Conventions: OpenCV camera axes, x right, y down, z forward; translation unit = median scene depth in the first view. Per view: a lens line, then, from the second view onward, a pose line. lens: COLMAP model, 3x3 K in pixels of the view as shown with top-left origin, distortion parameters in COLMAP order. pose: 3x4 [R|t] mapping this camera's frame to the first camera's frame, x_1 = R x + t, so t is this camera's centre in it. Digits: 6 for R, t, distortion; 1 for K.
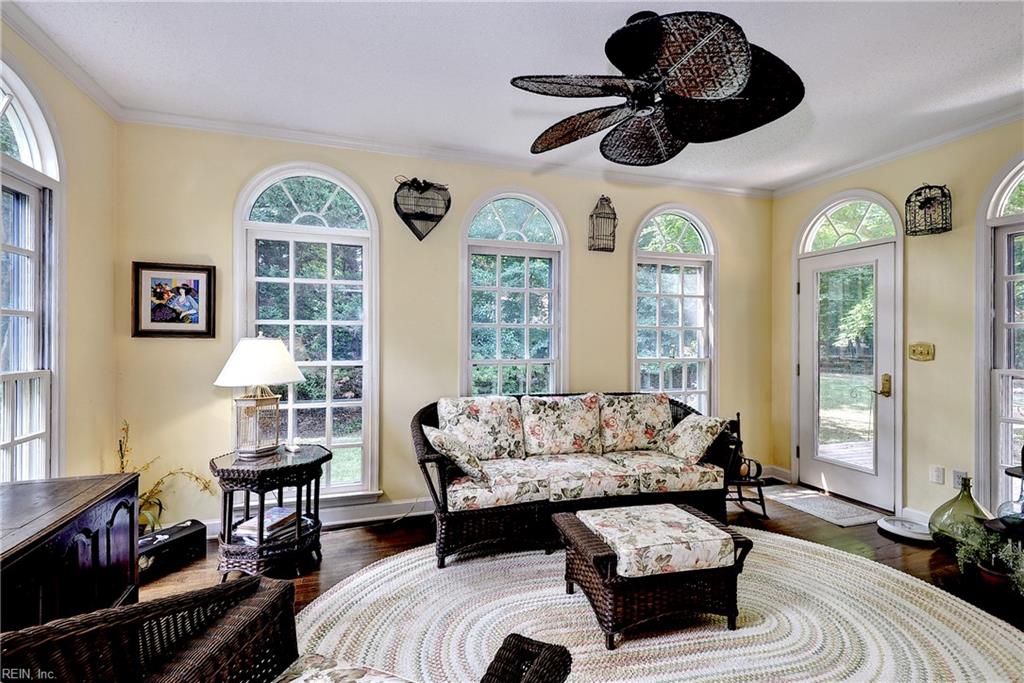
lens RADIAL K [[477.0, 0, 513.2], [0, 477.0, 338.2], [0, 0, 1]] dist [0.001256, -0.000157]
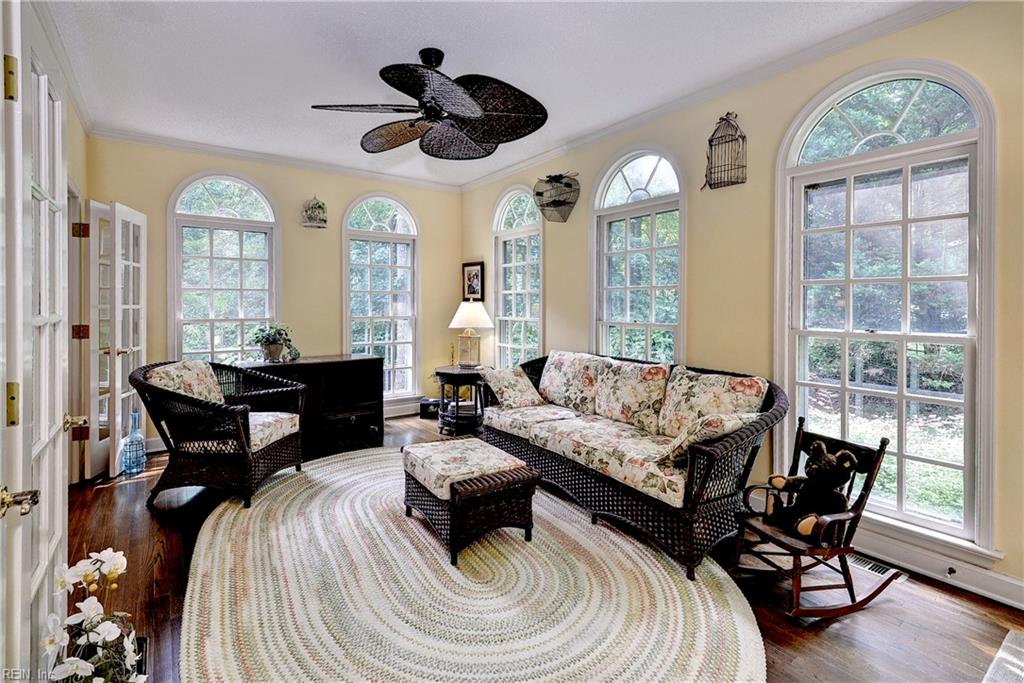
lens RADIAL K [[477.2, 0, 484.7], [0, 477.2, 307.3], [0, 0, 1]] dist [0.001565, -0.000086]
pose [[0.269081, 0.002914, -0.963113, 1.060115], [0.000385, 0.999995, 0.003133, 0.012274], [0.963118, -0.001214, 0.269078, 0.537614]]
